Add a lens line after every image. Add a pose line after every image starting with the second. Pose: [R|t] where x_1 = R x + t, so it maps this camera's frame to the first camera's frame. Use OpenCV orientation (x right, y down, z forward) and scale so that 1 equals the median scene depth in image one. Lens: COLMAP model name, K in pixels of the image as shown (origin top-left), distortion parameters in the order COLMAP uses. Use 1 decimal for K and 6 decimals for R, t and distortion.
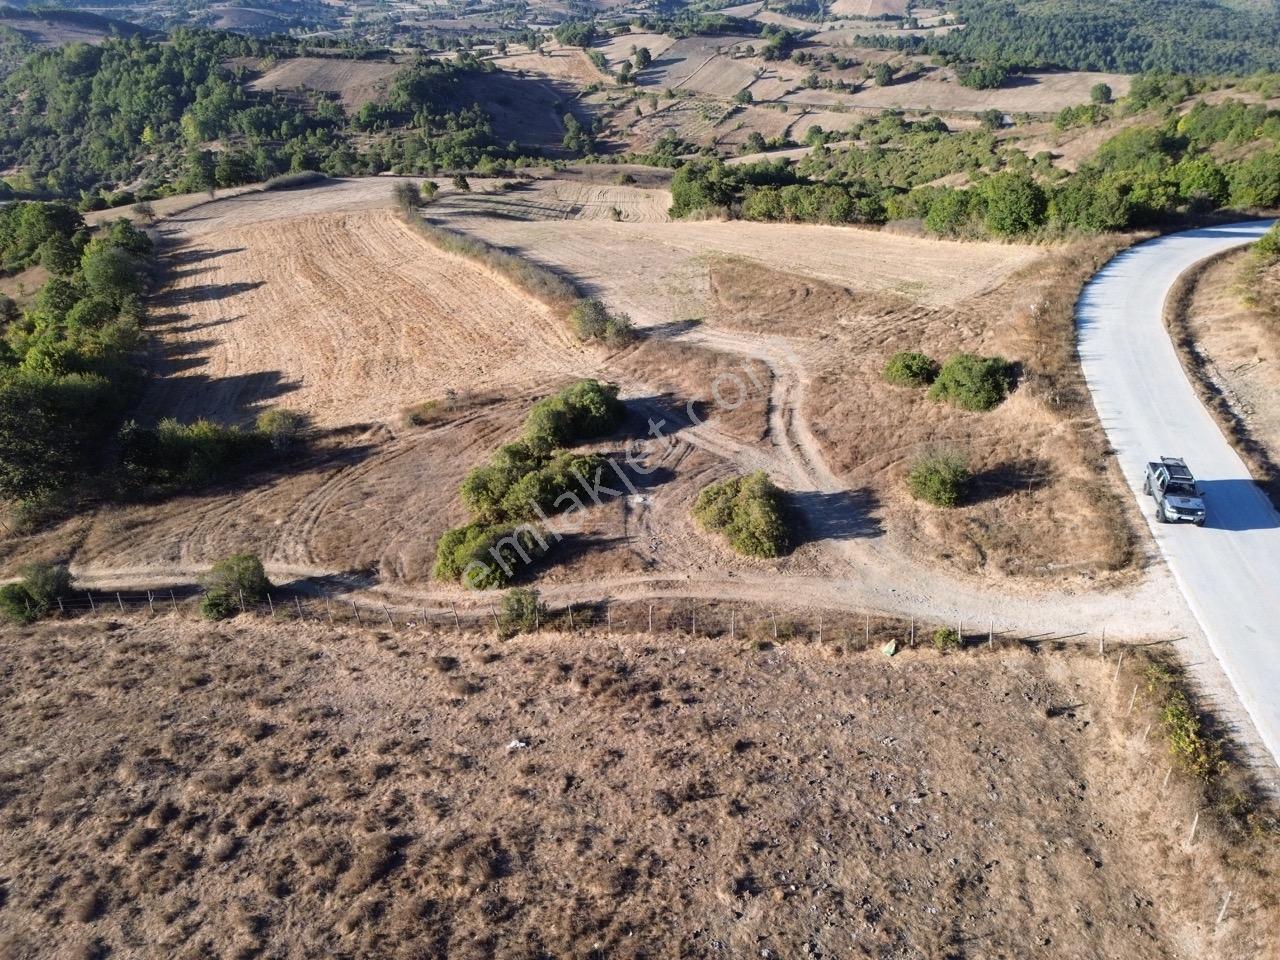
lens RADIAL K [[893.1, 0, 633.9], [0, 893.1, 481.9], [0, 0, 1]] dist [0.065521, -0.061472]
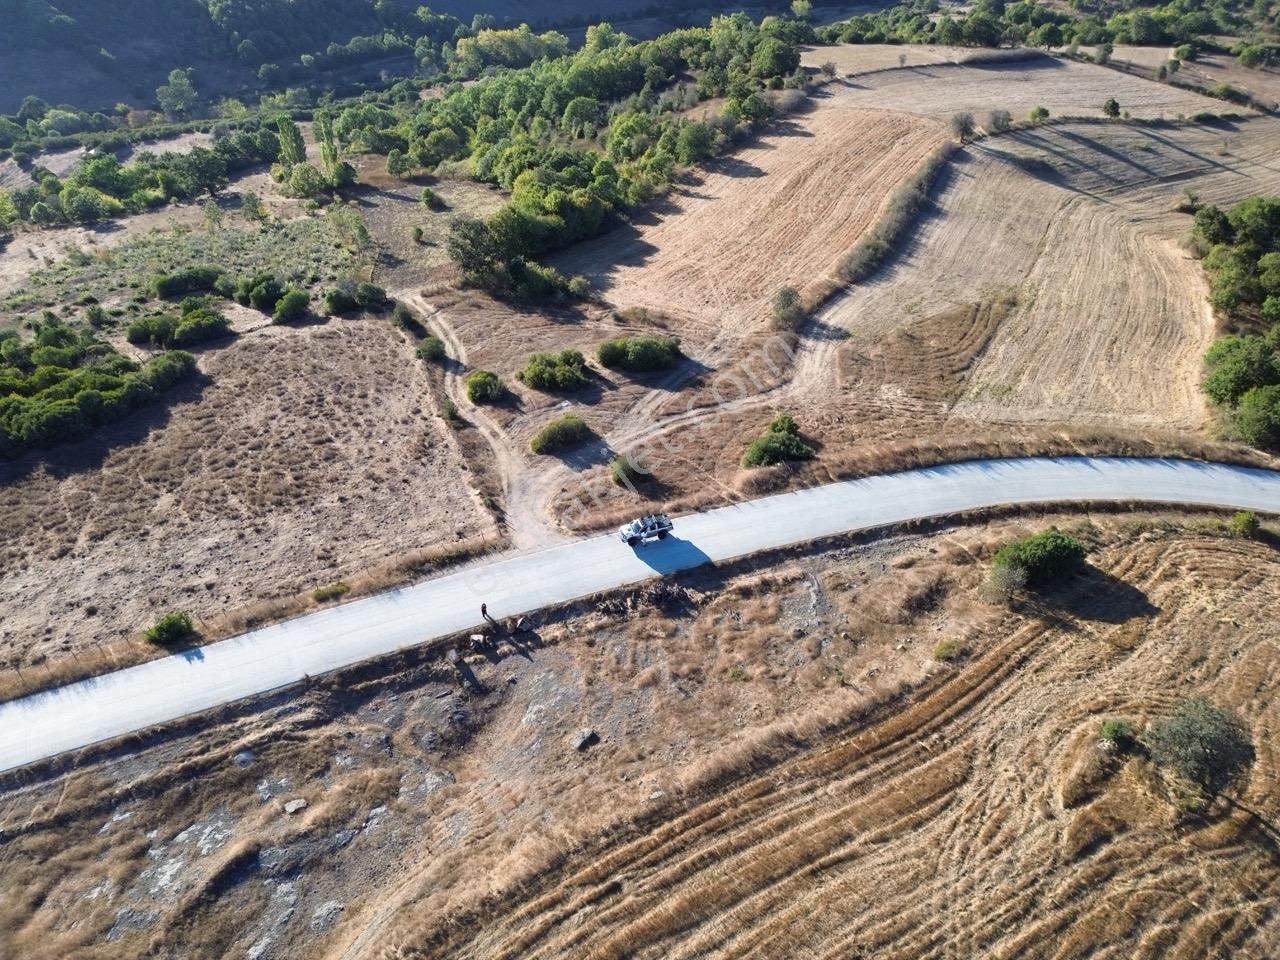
lens RADIAL K [[893.1, 0, 636.2], [0, 893.1, 480.8], [0, 0, 1]] dist [0.065521, -0.061472]
pose [[0.588395, 0.539119, -0.602613, 0.122155], [-0.397854, 0.841853, 0.364684, -0.054799], [0.703920, 0.025174, 0.709833, -0.024041]]
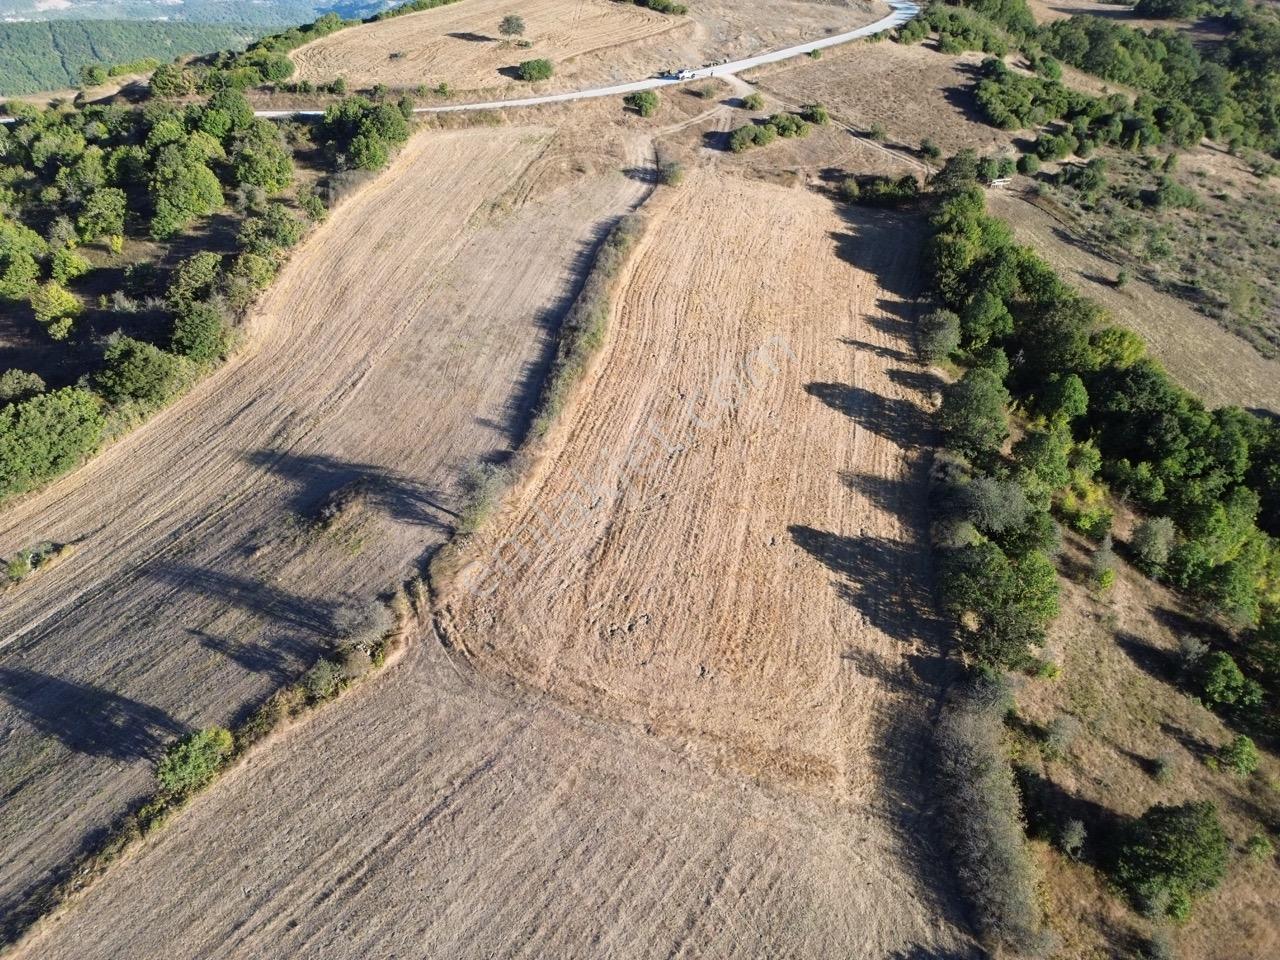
lens RADIAL K [[893.1, 0, 630.8], [0, 893.1, 482.4], [0, 0, 1]] dist [0.065521, -0.061472]
pose [[-0.793538, -0.326605, 0.513446, -0.165291], [0.304395, 0.517562, 0.799671, -0.199184], [-0.526916, 0.790860, -0.311288, 0.314159]]
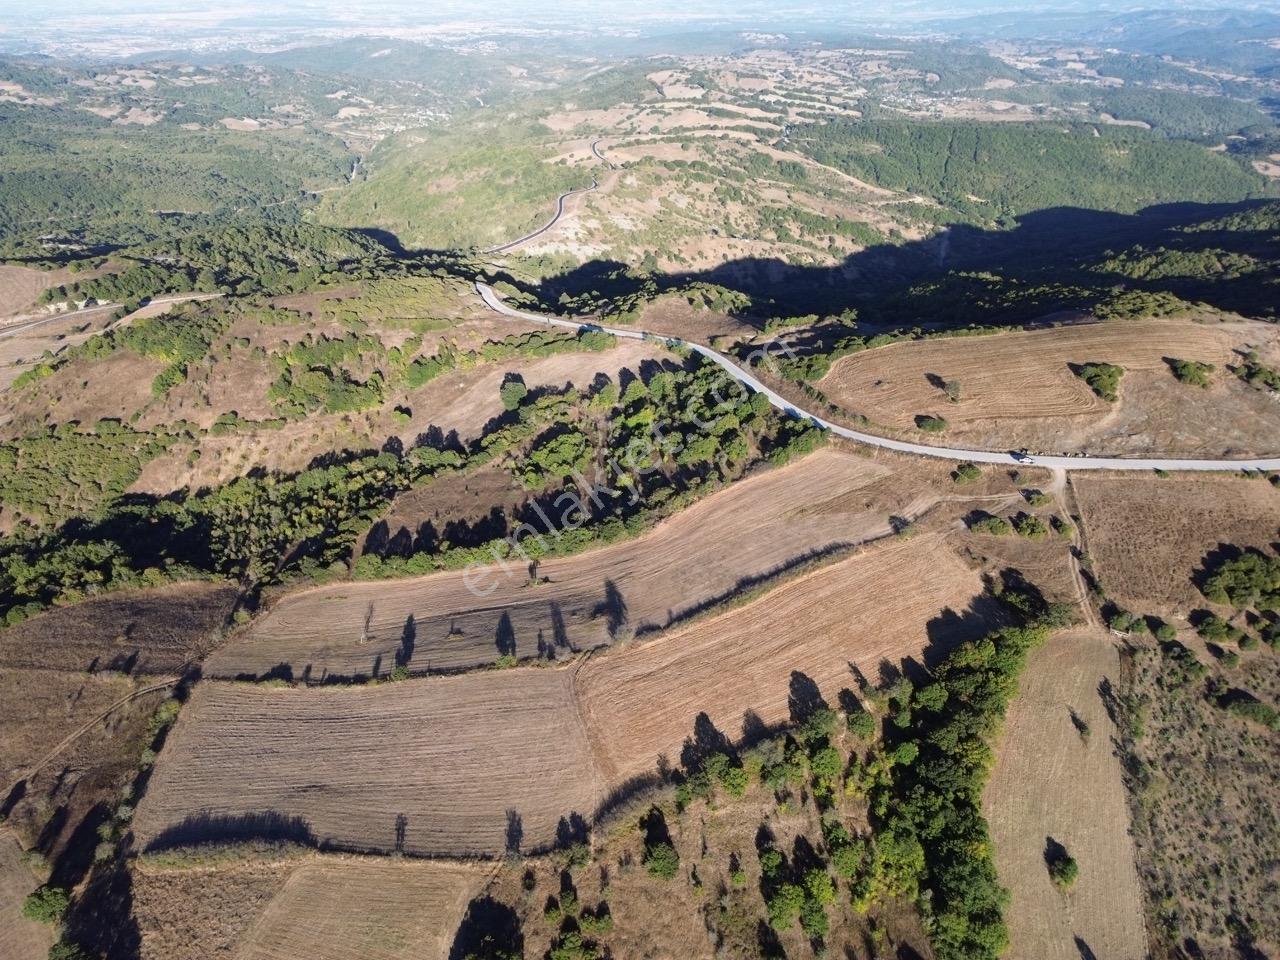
lens RADIAL K [[893.1, 0, 633.4], [0, 893.1, 473.7], [0, 0, 1]] dist [0.065521, -0.061472]
pose [[-0.023608, -0.488548, 0.872217, -0.392412], [0.499577, 0.749951, 0.433586, -0.320701], [-0.865948, 0.445976, 0.226363, 0.153580]]
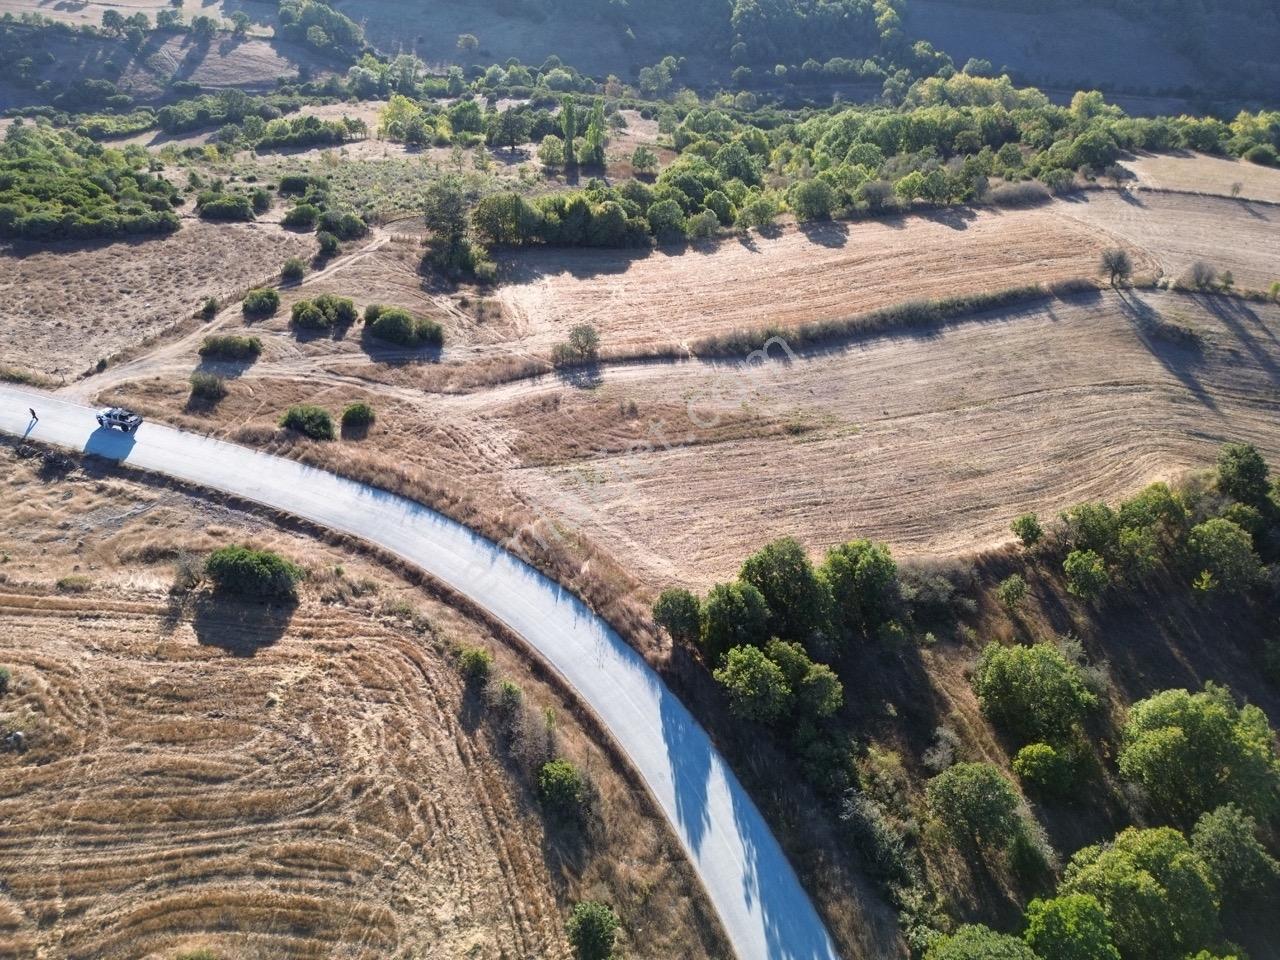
lens RADIAL K [[893.1, 0, 637.5], [0, 893.1, 486.0], [0, 0, 1]] dist [0.065521, -0.061472]
pose [[-0.045485, 0.650777, -0.757905, 0.173036], [-0.490213, 0.646519, 0.584555, -0.133589], [0.870415, 0.398123, 0.289613, 0.113645]]
